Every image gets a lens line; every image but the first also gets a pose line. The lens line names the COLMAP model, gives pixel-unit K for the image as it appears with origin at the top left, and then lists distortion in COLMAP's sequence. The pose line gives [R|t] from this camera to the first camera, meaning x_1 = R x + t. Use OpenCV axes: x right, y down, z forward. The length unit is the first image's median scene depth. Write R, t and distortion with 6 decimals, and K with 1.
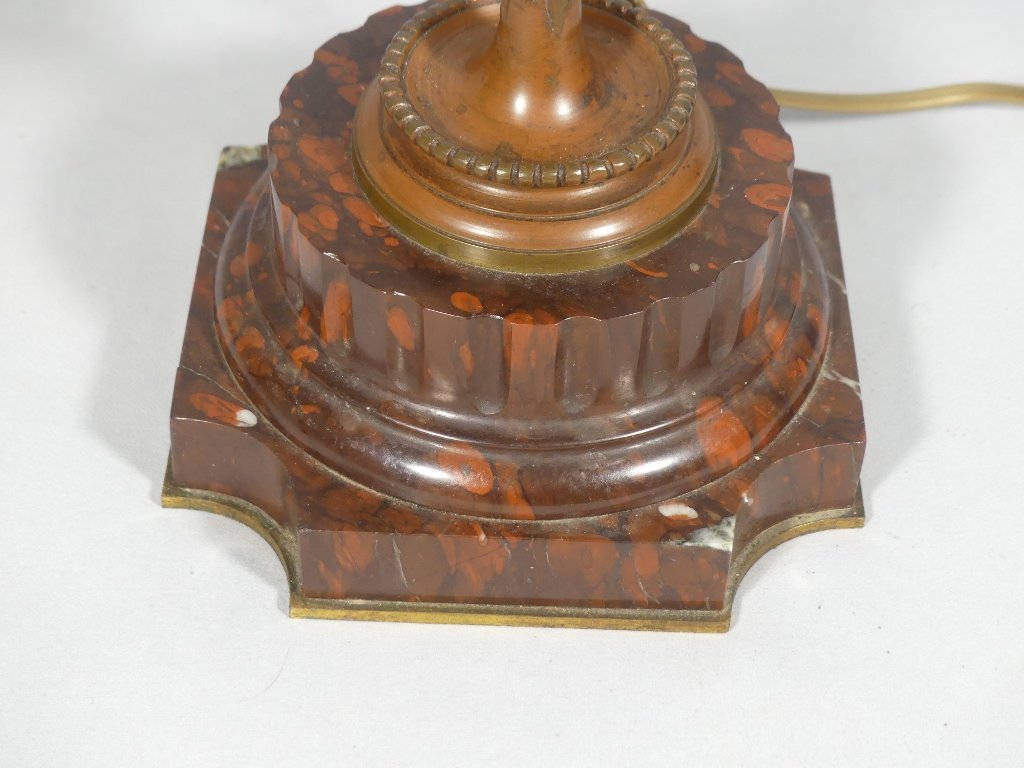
lens RADIAL K [[2103.3, 0, 512.0], [0, 2103.3, 384.0], [0, 0, 1]] dist [0.034528, 0.015131]
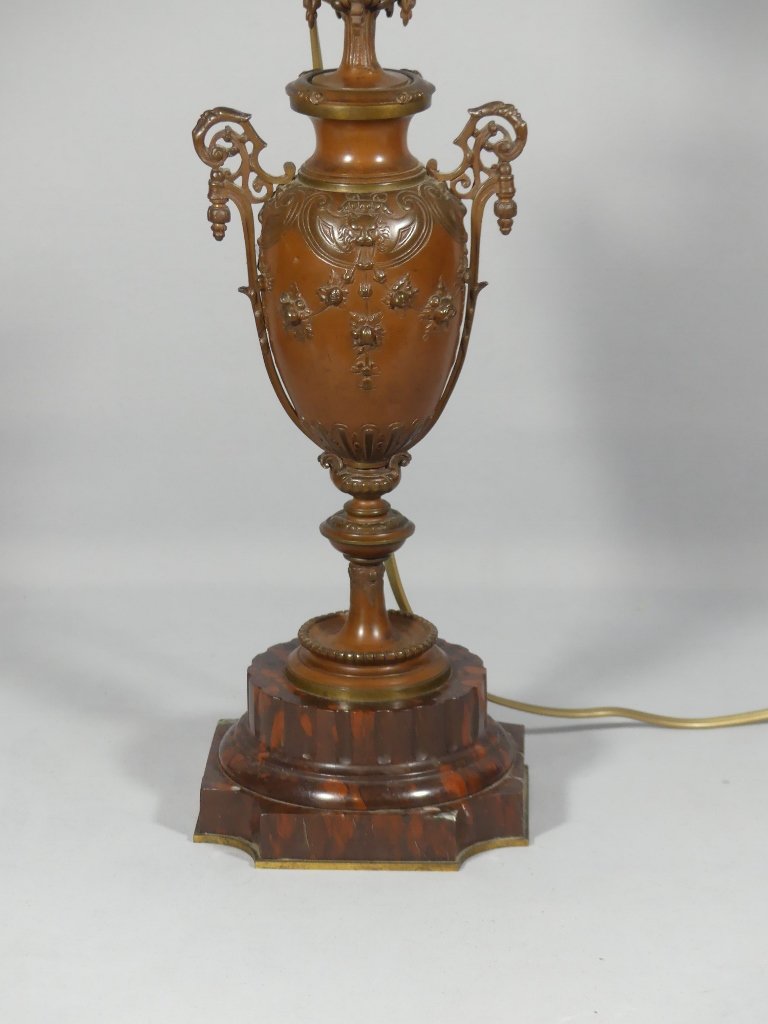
lens RADIAL K [[3837.0, 0, 381.9], [0, 3837.0, 610.9], [0, 0, 1]] dist [-0.069140, 2.203630]
pose [[0.999277, -0.018896, -0.032978, 0.160036], [0.002866, 0.902648, -0.430369, 1.575083], [0.037900, 0.429964, 0.902050, -2.672168]]
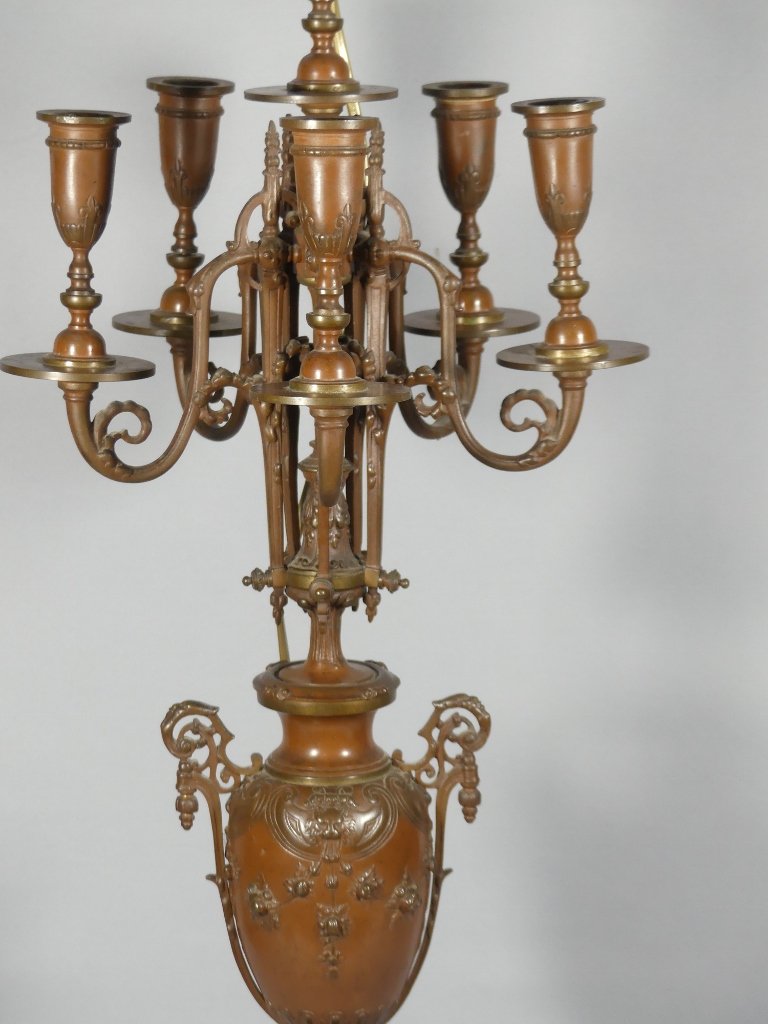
lens RADIAL K [[3837.0, 0, 381.9], [0, 3837.0, 610.9], [0, 0, 1]] dist [-0.069140, 2.203630]
pose [[0.999466, -0.025225, -0.020763, 0.161297], [0.010570, 0.850994, -0.525068, 1.440749], [0.030914, 0.524569, 0.850807, -2.793975]]
